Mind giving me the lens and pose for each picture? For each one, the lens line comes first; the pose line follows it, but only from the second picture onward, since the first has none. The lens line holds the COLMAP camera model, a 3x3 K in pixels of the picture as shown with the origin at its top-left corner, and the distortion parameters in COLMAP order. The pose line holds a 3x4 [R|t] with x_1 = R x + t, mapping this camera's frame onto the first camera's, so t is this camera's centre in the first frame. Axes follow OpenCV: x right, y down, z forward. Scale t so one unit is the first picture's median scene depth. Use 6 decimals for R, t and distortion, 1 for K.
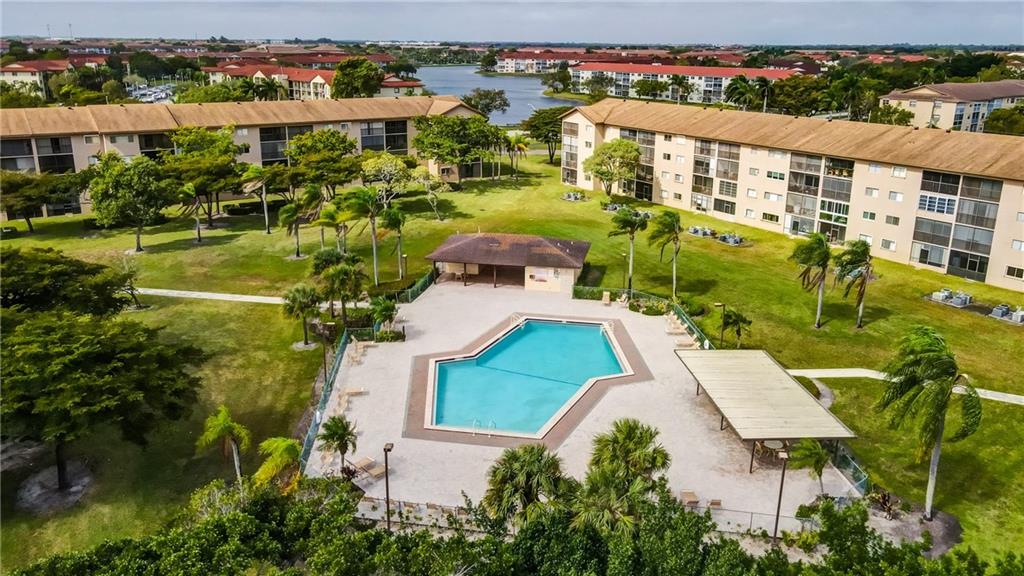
lens RADIAL K [[764.0, 0, 515.3], [0, 764.0, 287.0], [0, 0, 1]] dist [0.007257, 0.007143]
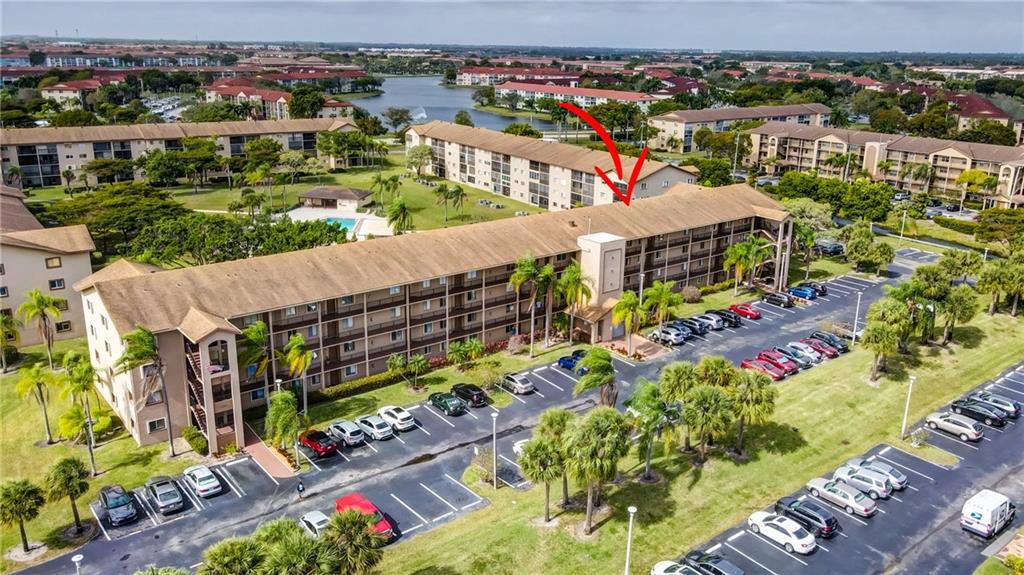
lens RADIAL K [[764.0, 0, 515.3], [0, 764.0, 286.5], [0, 0, 1]] dist [0.007257, 0.007143]
pose [[0.999977, 0.006667, 0.001257, 0.369233], [-0.006662, 0.999970, -0.004004, 0.162788], [-0.001284, 0.003996, 0.999991, -0.879168]]
